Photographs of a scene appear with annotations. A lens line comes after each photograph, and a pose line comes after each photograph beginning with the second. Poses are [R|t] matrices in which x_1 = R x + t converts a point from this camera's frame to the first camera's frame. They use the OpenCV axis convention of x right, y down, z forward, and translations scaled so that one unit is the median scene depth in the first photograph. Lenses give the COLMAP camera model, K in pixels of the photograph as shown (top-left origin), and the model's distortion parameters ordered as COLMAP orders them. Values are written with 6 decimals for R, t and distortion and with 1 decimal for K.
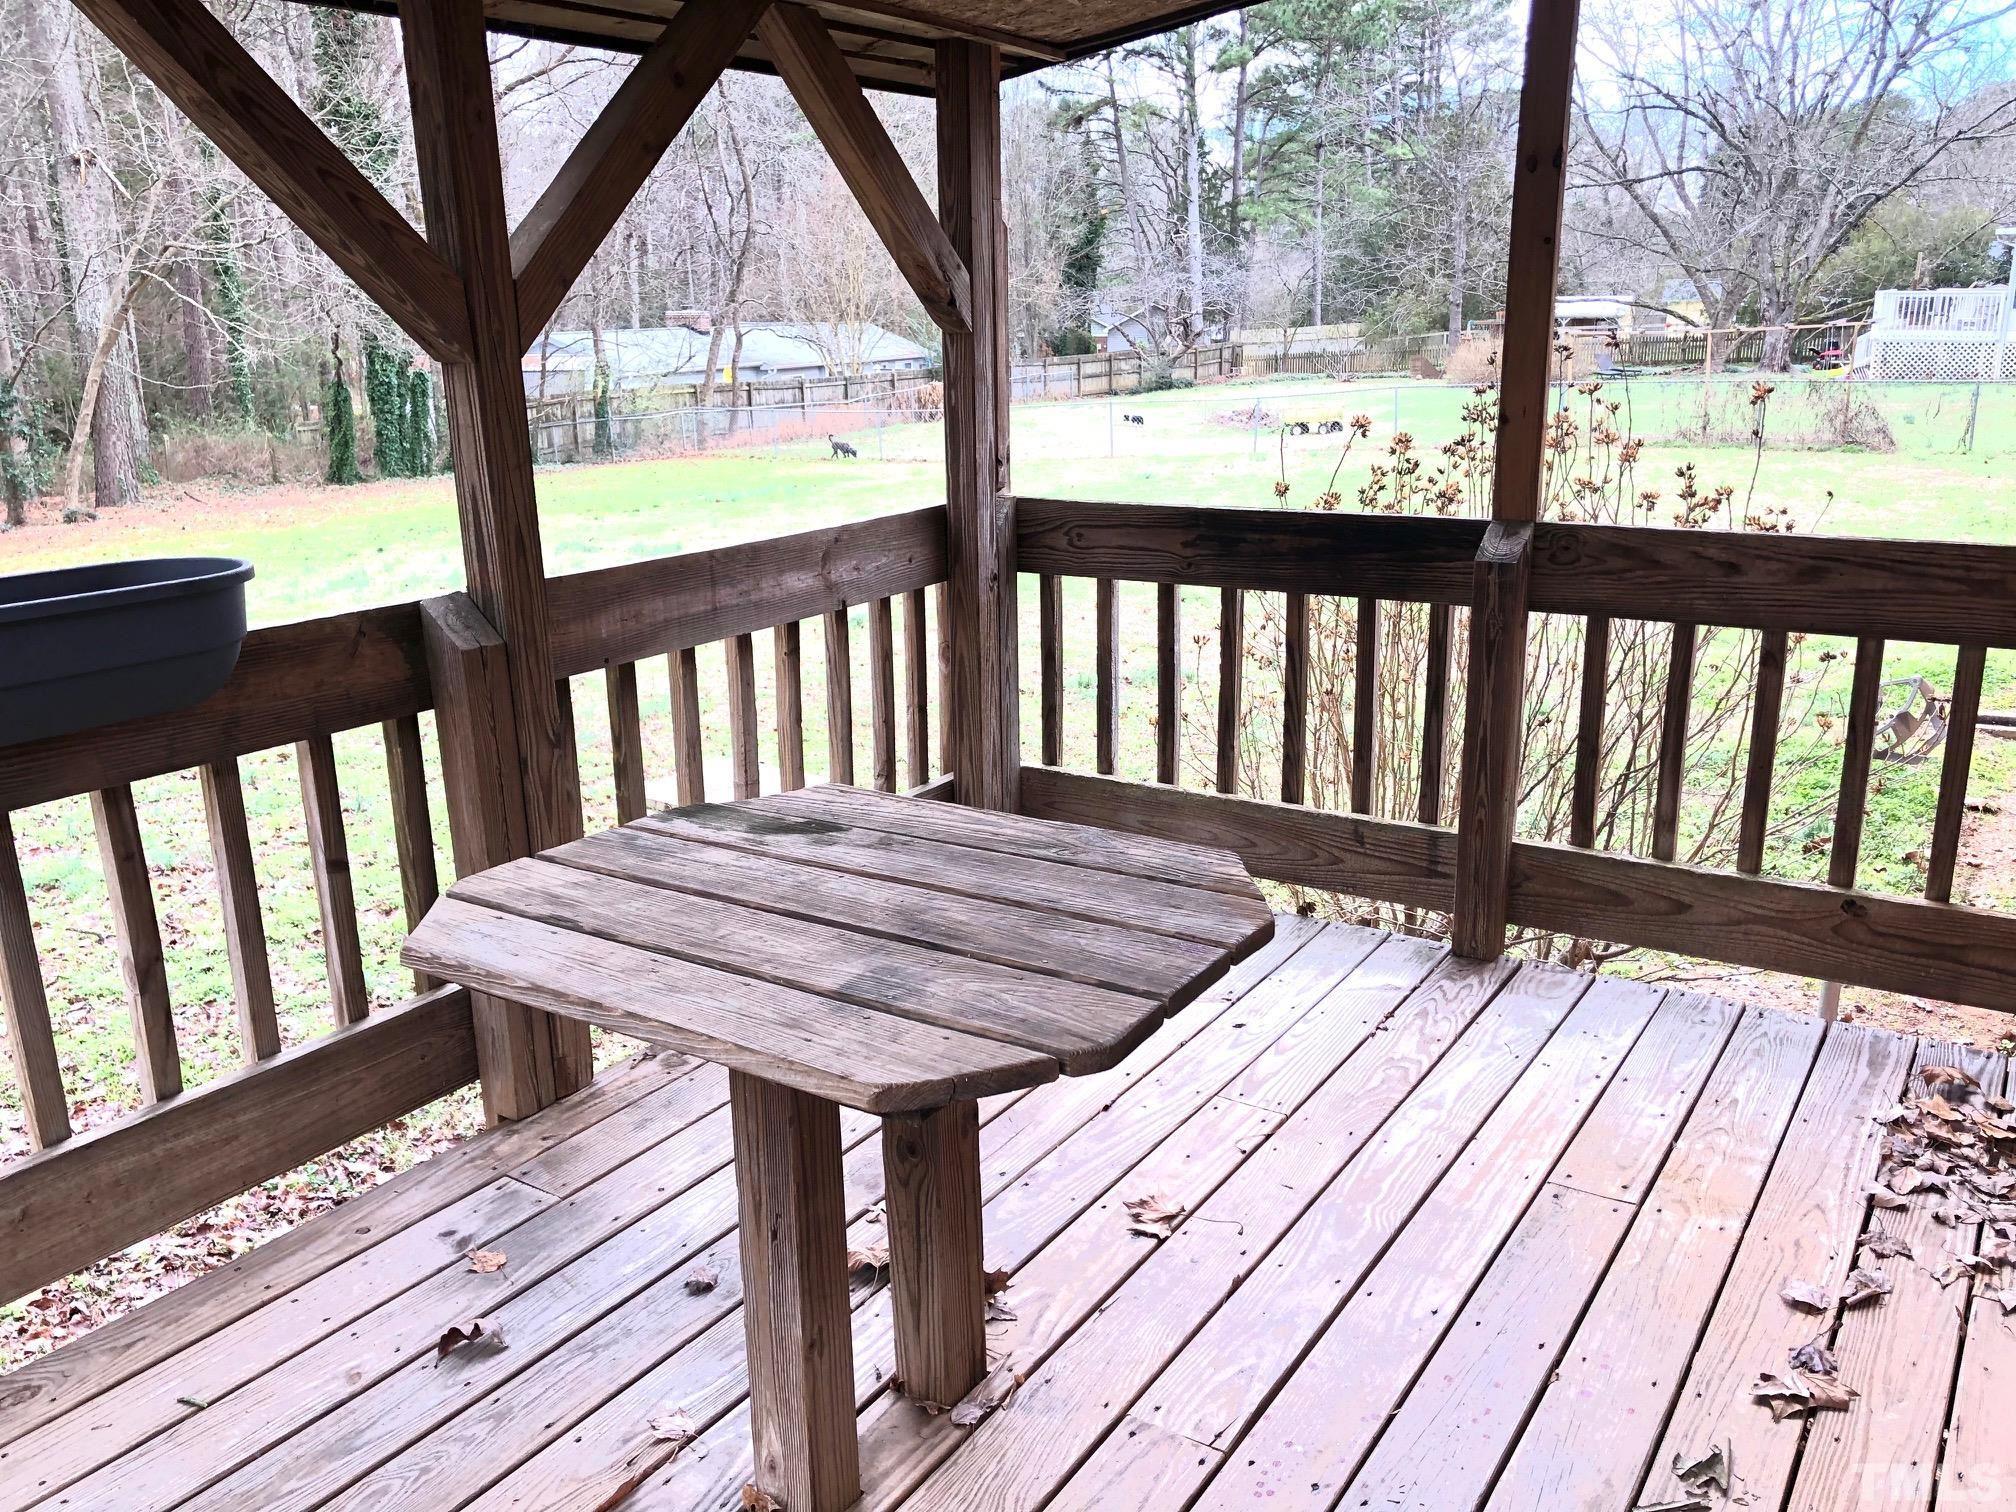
lens RADIAL K [[1640.7, 0, 1008.0], [0, 1640.7, 756.0], [0, 0, 1]] dist [0.070751, -0.100965]
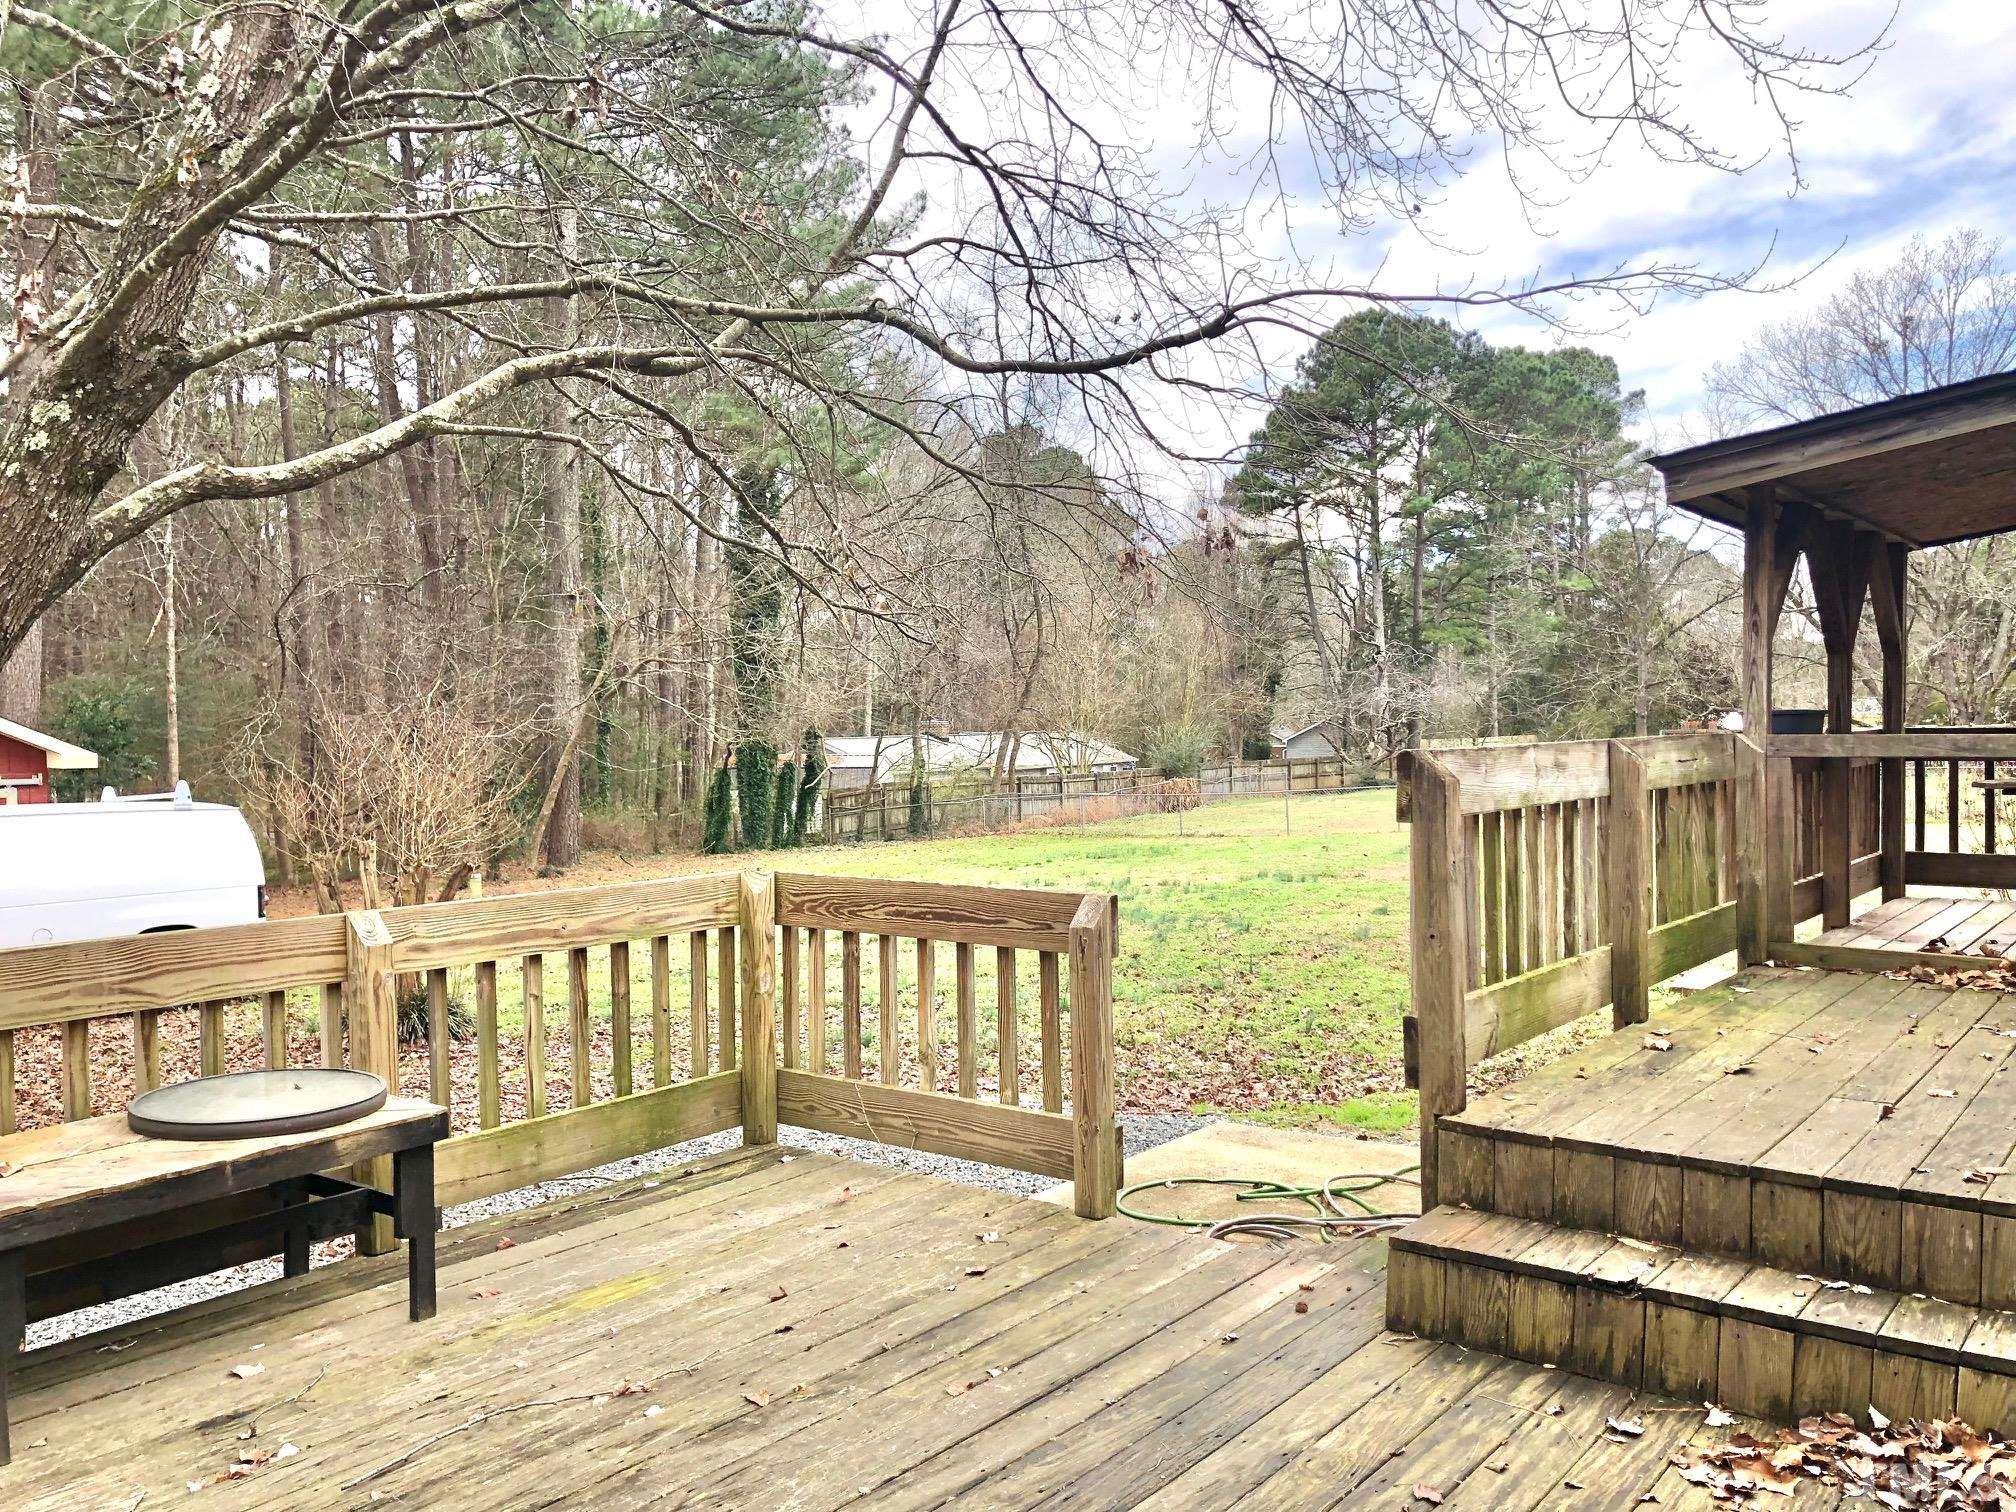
lens RADIAL K [[1640.7, 0, 1008.0], [0, 1640.7, 756.0], [0, 0, 1]] dist [0.070751, -0.100965]
pose [[0.997057, 0.004871, -0.076514, -0.055833], [-0.023429, 0.969599, -0.243577, 0.024843], [0.073001, 0.244653, 0.966859, -0.069354]]
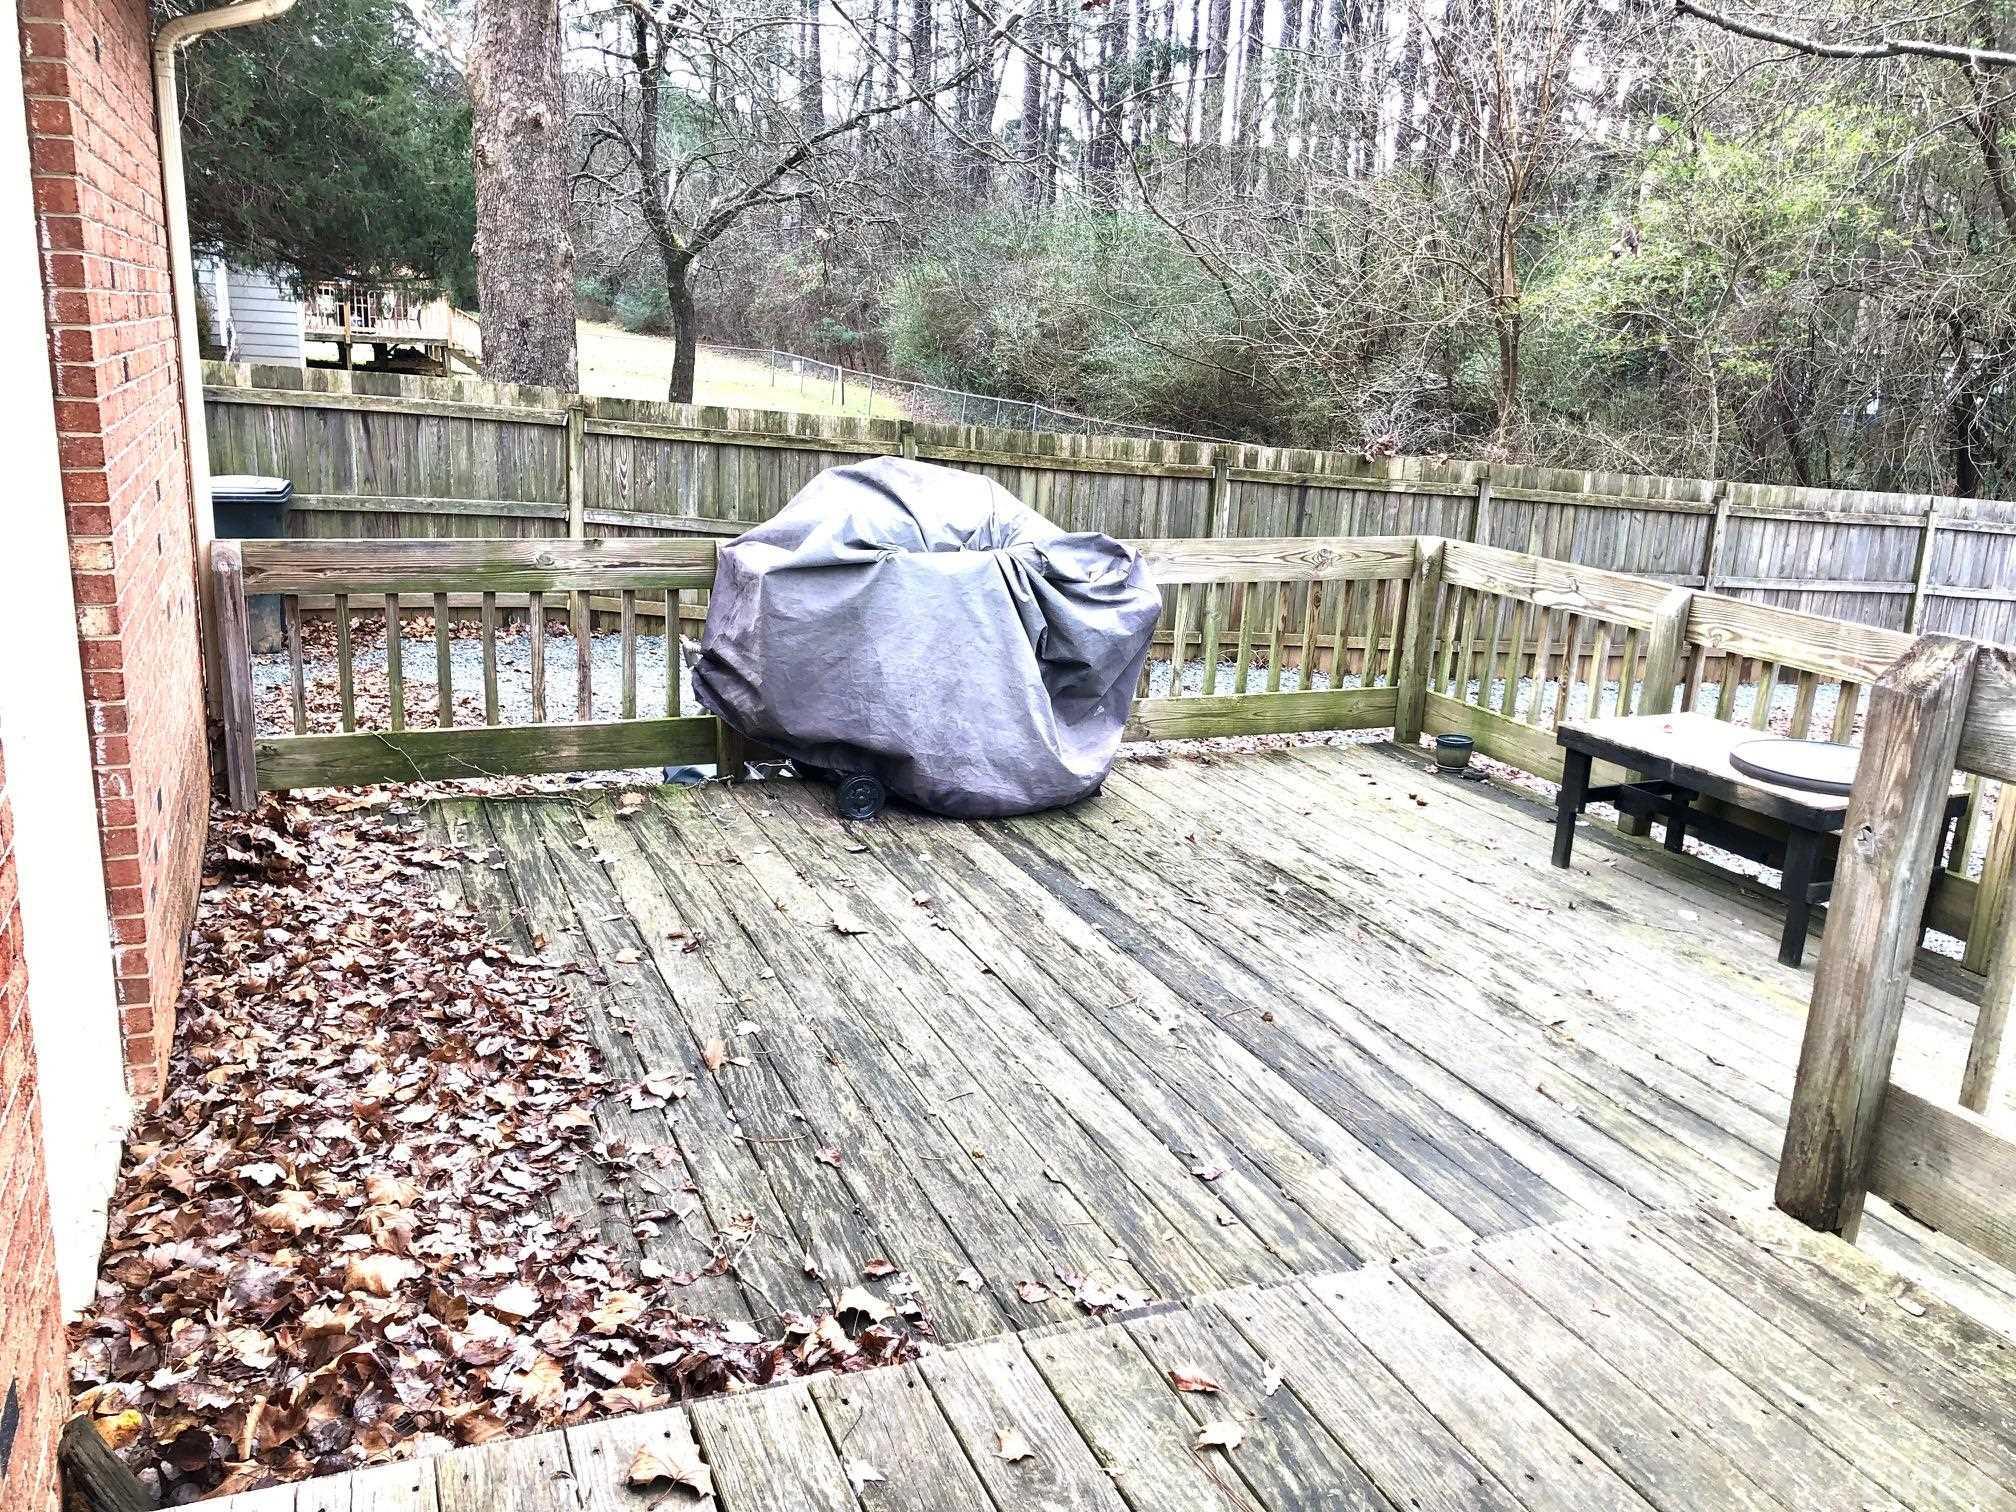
lens RADIAL K [[1640.7, 0, 1008.0], [0, 1640.7, 756.0], [0, 0, 1]] dist [0.070751, -0.100965]
pose [[-0.564934, 0.191969, -0.802494, 0.514616], [-0.255072, 0.884296, 0.391101, -0.224402], [0.784721, 0.425640, -0.450603, 0.628248]]
